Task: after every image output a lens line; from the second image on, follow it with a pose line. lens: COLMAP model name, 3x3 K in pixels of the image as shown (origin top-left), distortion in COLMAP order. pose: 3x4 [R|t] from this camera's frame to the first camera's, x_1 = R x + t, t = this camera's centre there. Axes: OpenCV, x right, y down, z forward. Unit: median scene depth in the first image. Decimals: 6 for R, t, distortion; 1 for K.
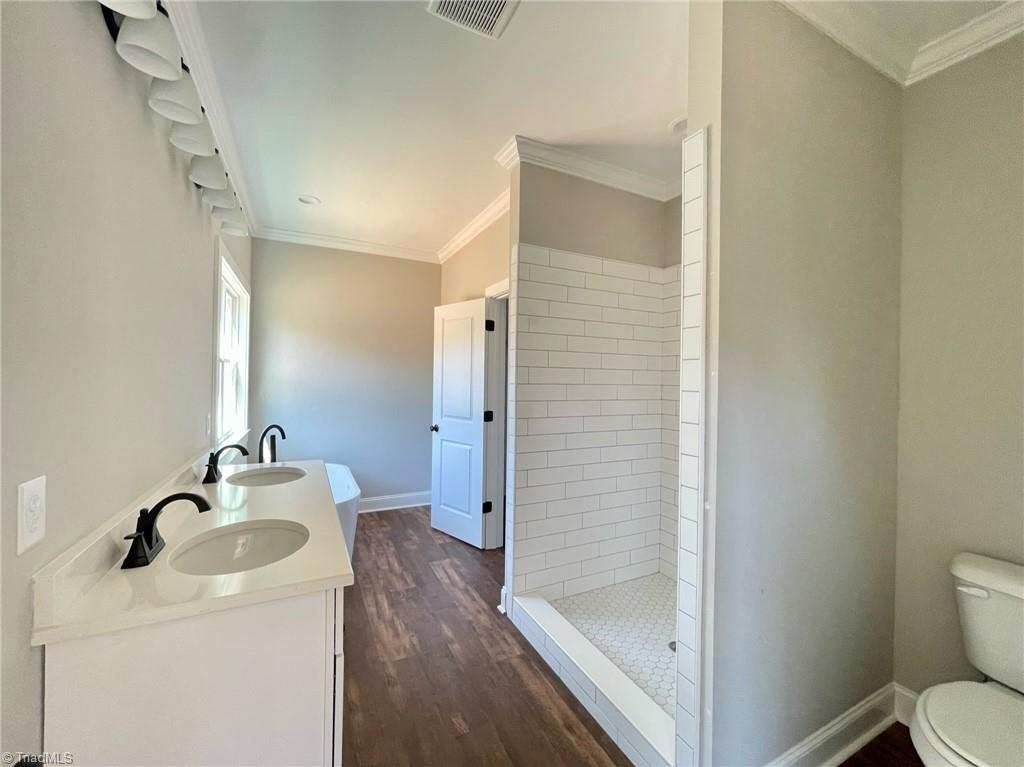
lens RADIAL K [[414.2, 0, 516.9], [0, 414.2, 380.0], [0, 0, 1]] dist [-0.004593, 0.001218]
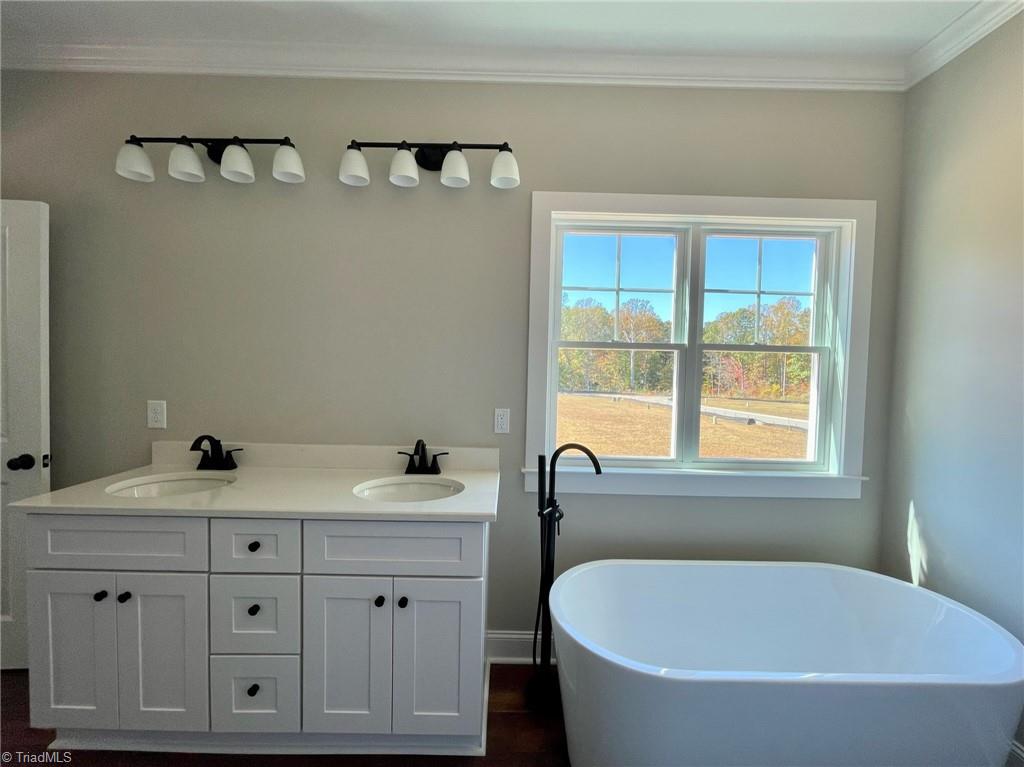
lens RADIAL K [[414.2, 0, 513.8], [0, 414.2, 382.6], [0, 0, 1]] dist [-0.004593, 0.001218]
pose [[-0.457659, -0.001990, -0.889125, 0.010129], [-0.032070, 0.999384, 0.014270, 0.008607], [0.888549, 0.035045, -0.457441, 0.978355]]
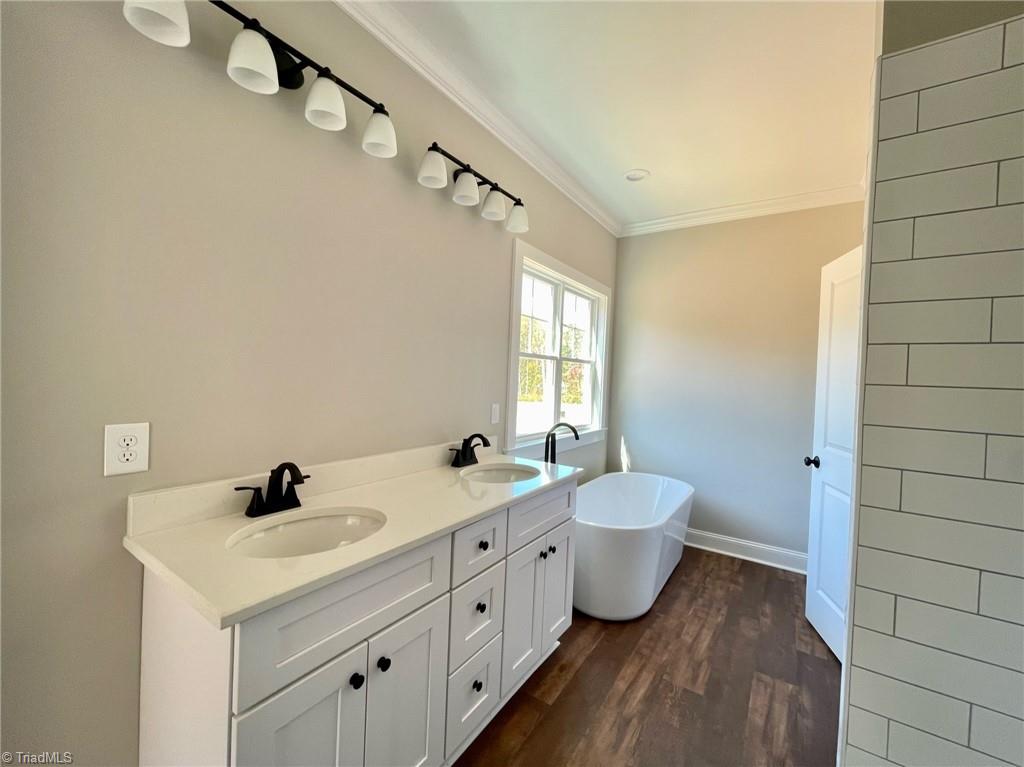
lens RADIAL K [[414.2, 0, 514.3], [0, 414.2, 382.1], [0, 0, 1]] dist [-0.004593, 0.001218]
pose [[0.476513, 0.017072, -0.879001, 0.156998], [-0.034077, 0.999419, 0.000937, 0.014392], [0.878507, 0.029507, 0.476818, 0.366840]]
